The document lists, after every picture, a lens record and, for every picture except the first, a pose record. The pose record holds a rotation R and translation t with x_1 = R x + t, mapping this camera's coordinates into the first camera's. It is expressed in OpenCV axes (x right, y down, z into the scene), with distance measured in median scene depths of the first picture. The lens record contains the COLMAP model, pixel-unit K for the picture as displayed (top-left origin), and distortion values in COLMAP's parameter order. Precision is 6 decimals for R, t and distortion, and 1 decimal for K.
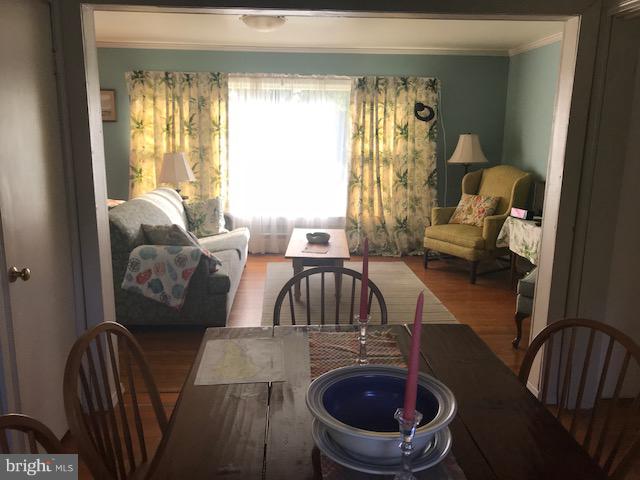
lens RADIAL K [[521.5, 0, 315.5], [0, 521.5, 242.2], [0, 0, 1]] dist [0.043261, -0.052941]
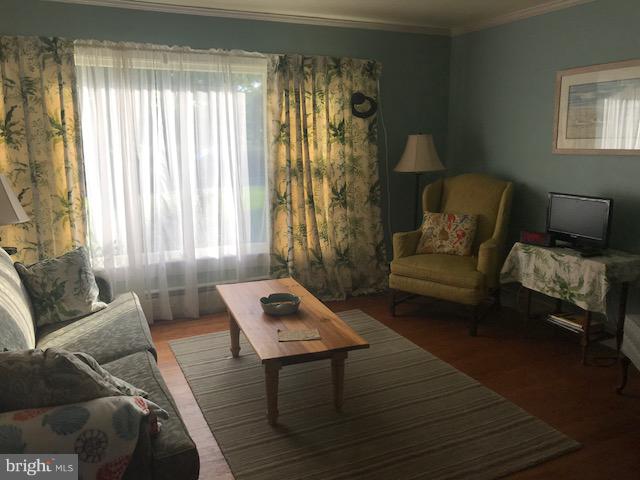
lens RADIAL K [[521.5, 0, 315.0], [0, 521.5, 239.1], [0, 0, 1]] dist [0.043261, -0.052941]
pose [[0.930976, -0.087233, 0.354505, -0.139784], [0.089461, 0.995939, 0.010134, -0.073158], [-0.353949, 0.022280, 0.934999, 0.333561]]
